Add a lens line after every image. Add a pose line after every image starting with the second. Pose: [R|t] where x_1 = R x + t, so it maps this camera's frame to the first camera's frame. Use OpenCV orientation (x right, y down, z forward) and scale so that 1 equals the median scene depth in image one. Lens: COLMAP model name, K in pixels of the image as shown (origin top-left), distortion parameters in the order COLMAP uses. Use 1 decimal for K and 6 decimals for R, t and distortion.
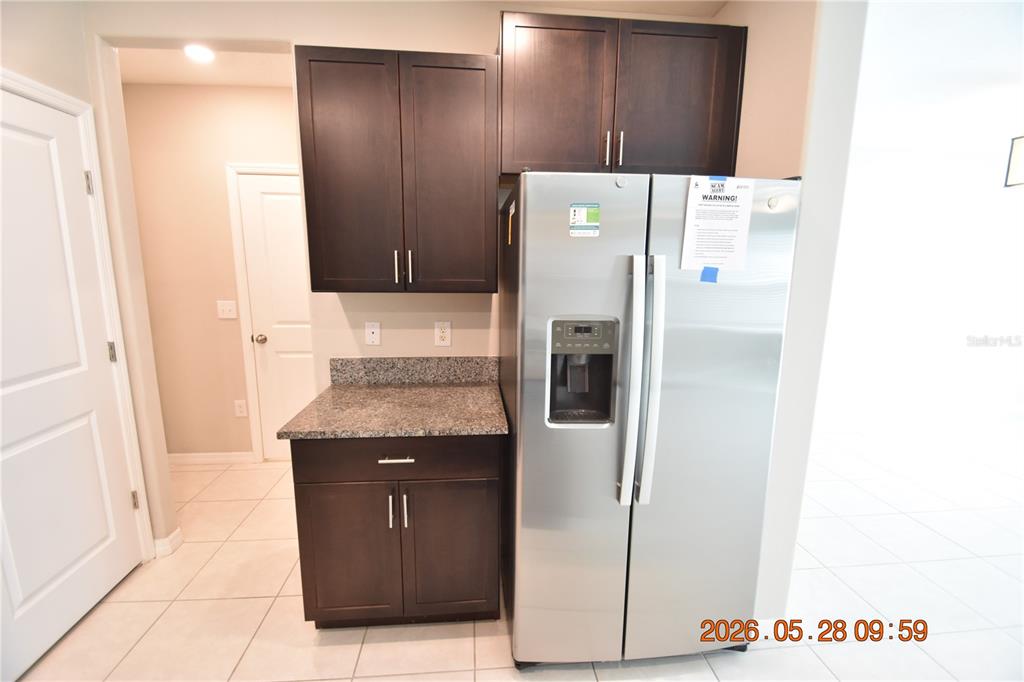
lens RADIAL K [[449.9, 0, 510.2], [0, 449.9, 345.4], [0, 0, 1]] dist [0.020072, -0.019799]
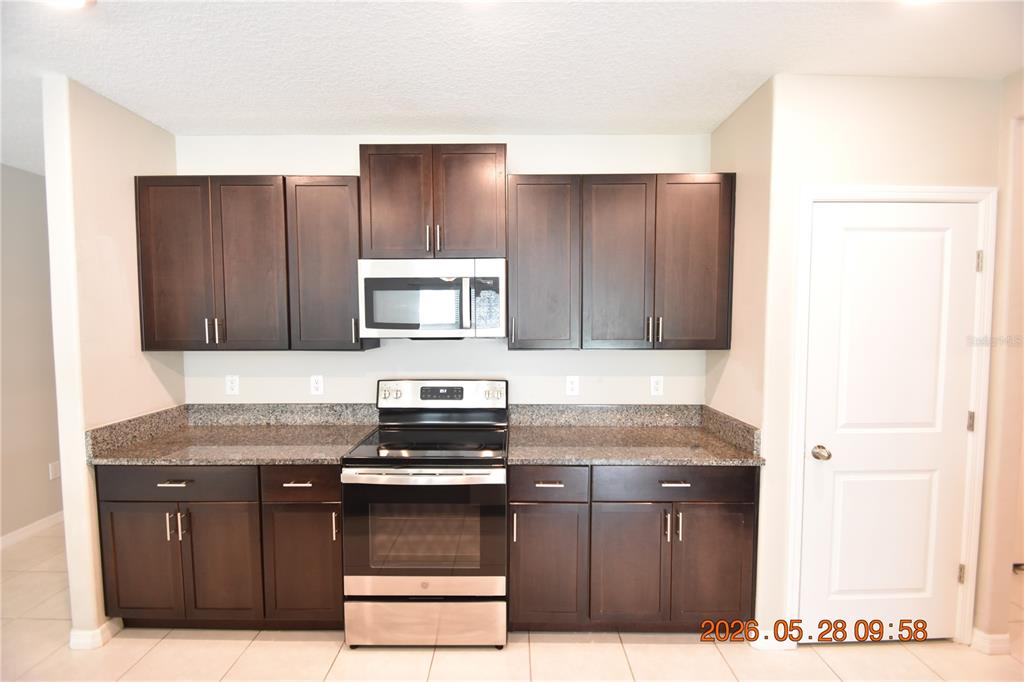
lens RADIAL K [[449.9, 0, 510.2], [0, 449.9, 345.4], [0, 0, 1]] dist [0.020072, -0.019799]
pose [[-0.092581, 0.041201, -0.994852, 0.236686], [-0.179128, 0.982153, 0.057344, -0.028051], [0.979460, 0.183515, -0.083549, 0.037239]]
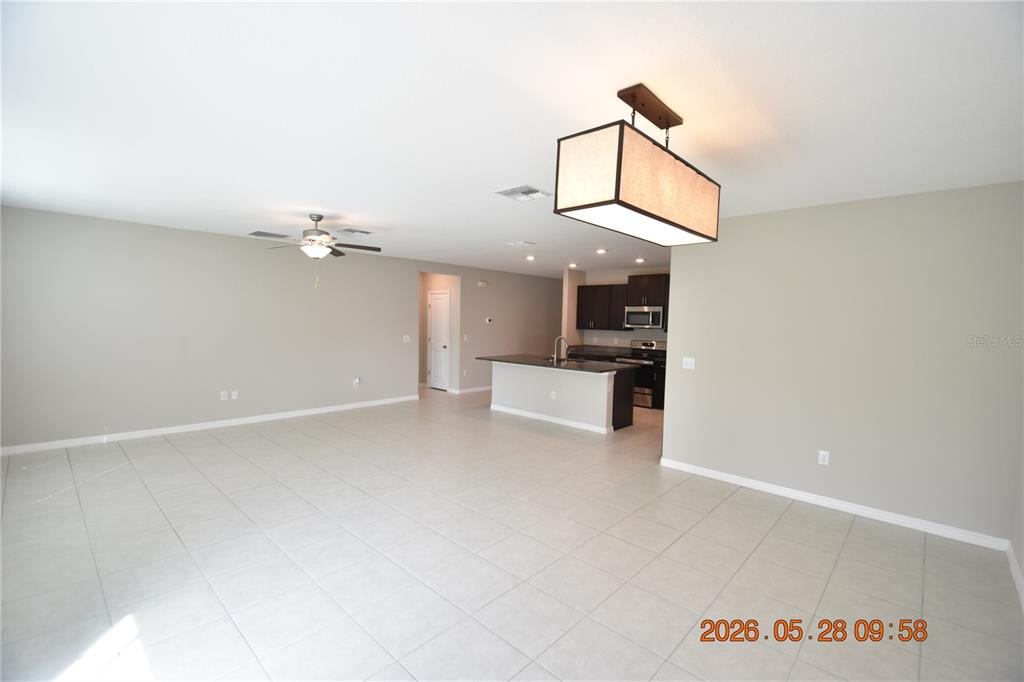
lens RADIAL K [[449.9, 0, 510.2], [0, 449.9, 345.4], [0, 0, 1]] dist [0.020072, -0.019799]
pose [[-0.750465, 0.004005, -0.660898, 3.084749], [-0.156632, 0.970415, 0.183741, -0.400717], [0.642081, 0.241409, -0.727635, 2.259255]]
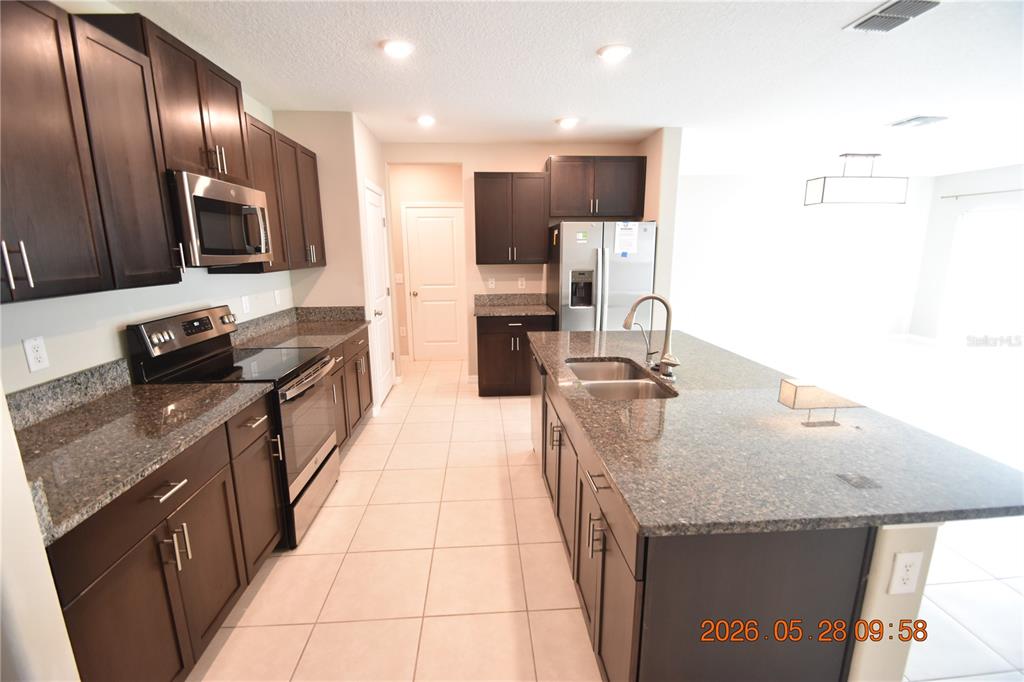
lens RADIAL K [[449.9, 0, 510.2], [0, 449.9, 345.4], [0, 0, 1]] dist [0.020072, -0.019799]
pose [[0.999669, -0.014407, -0.021326, -0.201473], [0.015024, 0.999465, 0.029037, 0.271036], [0.020896, -0.029348, 0.999351, -1.576403]]
